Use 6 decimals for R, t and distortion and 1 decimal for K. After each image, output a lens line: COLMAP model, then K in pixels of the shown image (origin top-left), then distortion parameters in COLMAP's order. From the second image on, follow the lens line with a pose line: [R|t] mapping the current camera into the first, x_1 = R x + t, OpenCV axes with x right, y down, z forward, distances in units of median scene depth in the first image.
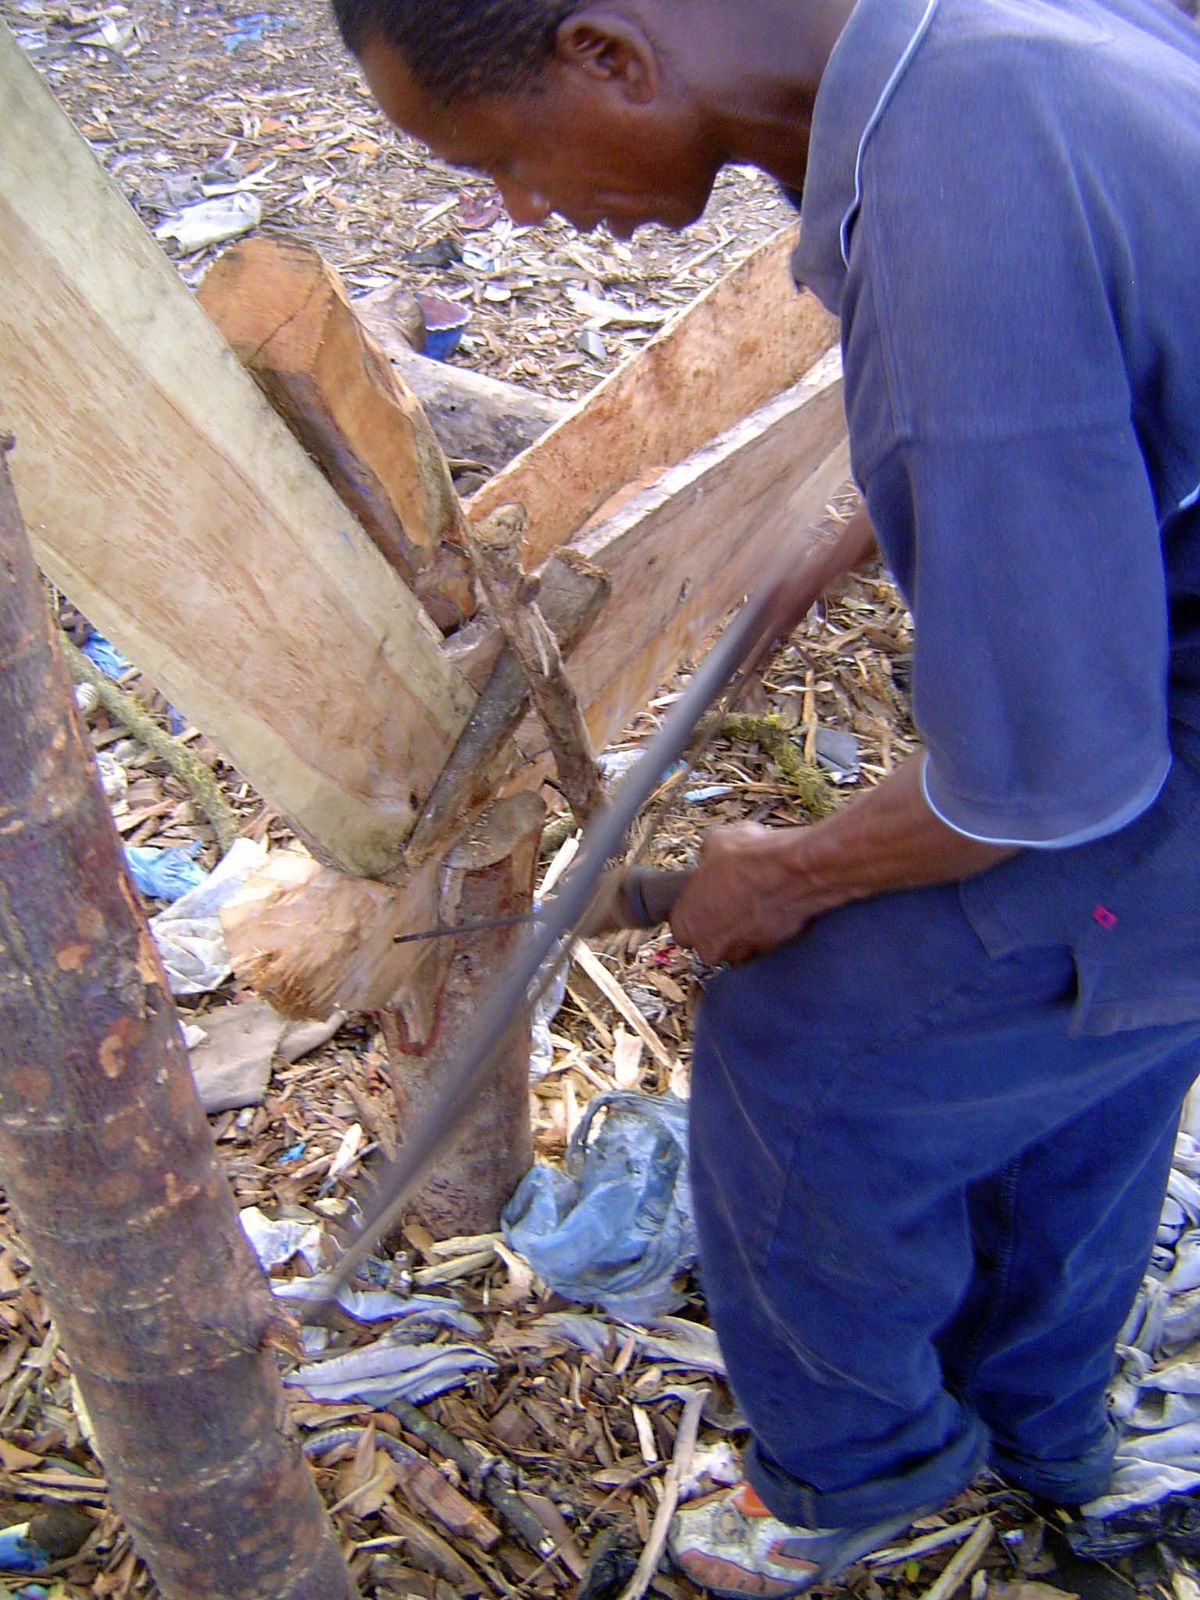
lens RADIAL K [[1847.6, 0, 600.0], [0, 1847.6, 800.0], [0, 0, 1]] dist [-0.141199, -0.011019]
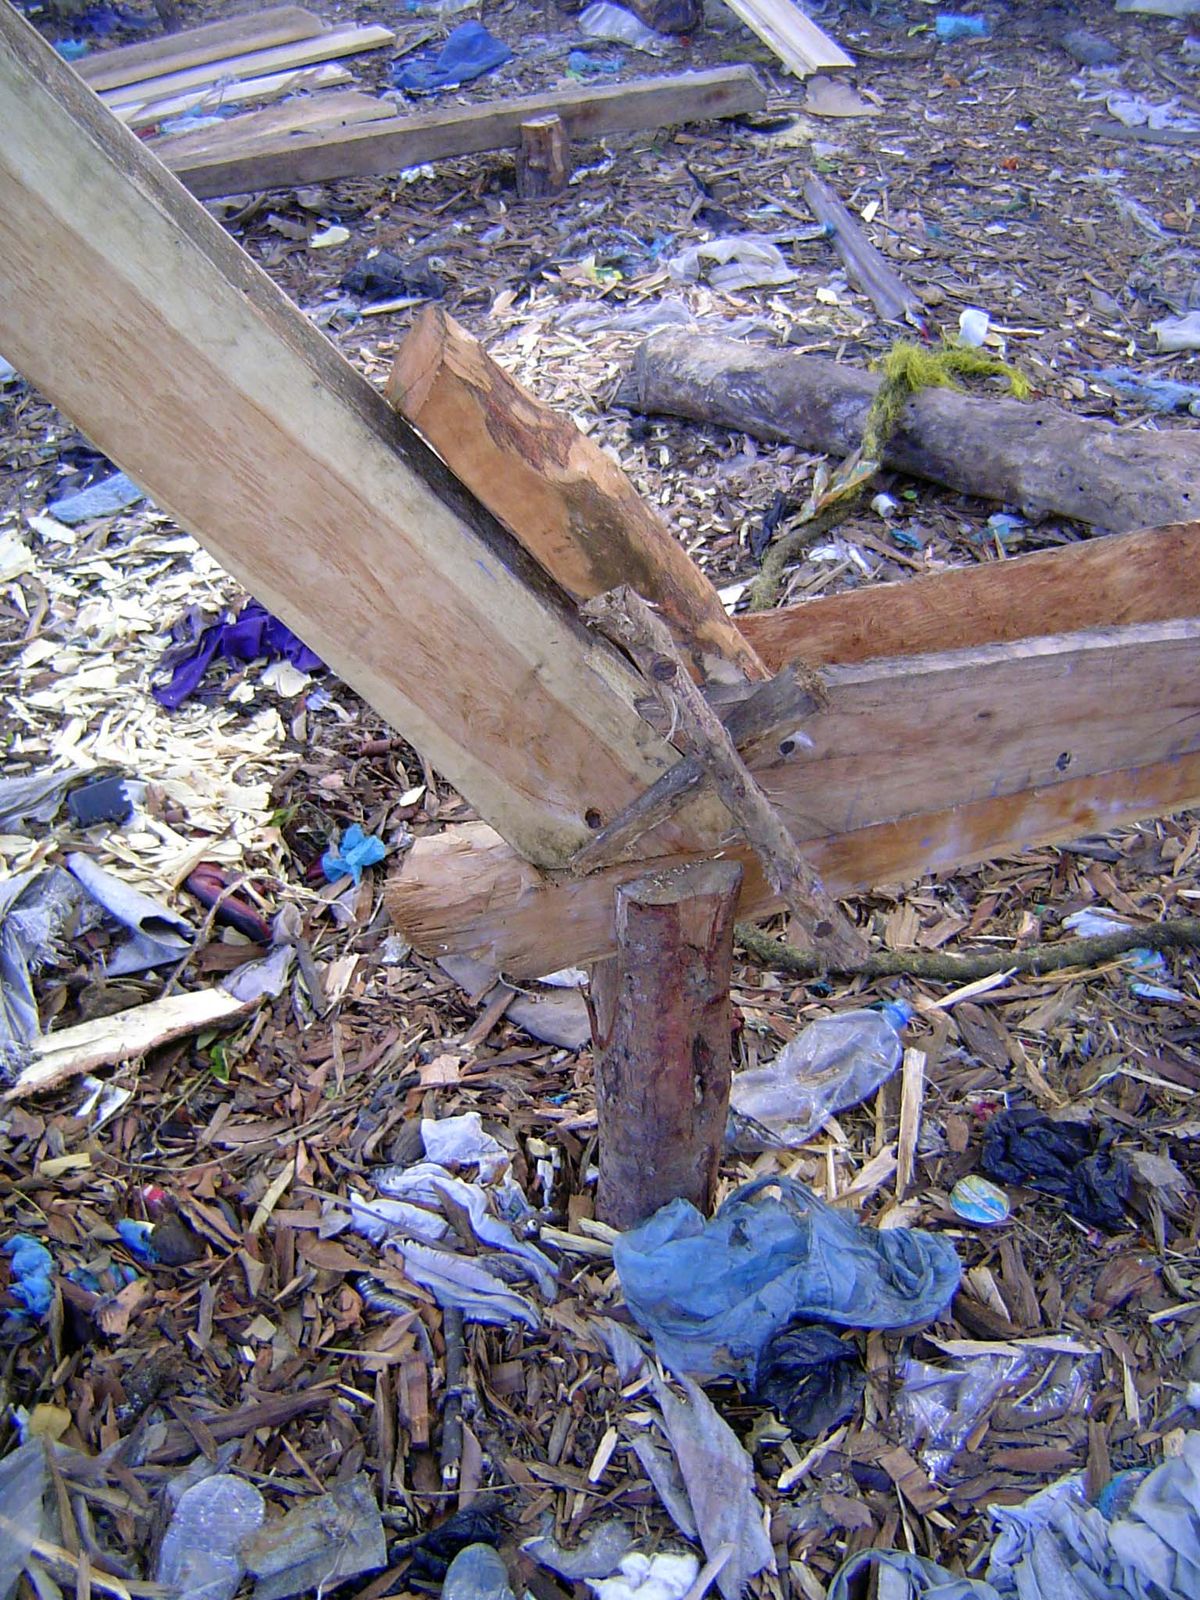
lens RADIAL K [[1847.6, 0, 600.0], [0, 1847.6, 800.0], [0, 0, 1]] dist [-0.141199, -0.011019]
pose [[0.726188, 0.359244, -0.586170, 0.547550], [-0.375327, 0.921506, 0.099779, -0.122255], [0.576005, 0.147547, 0.804020, 0.081330]]
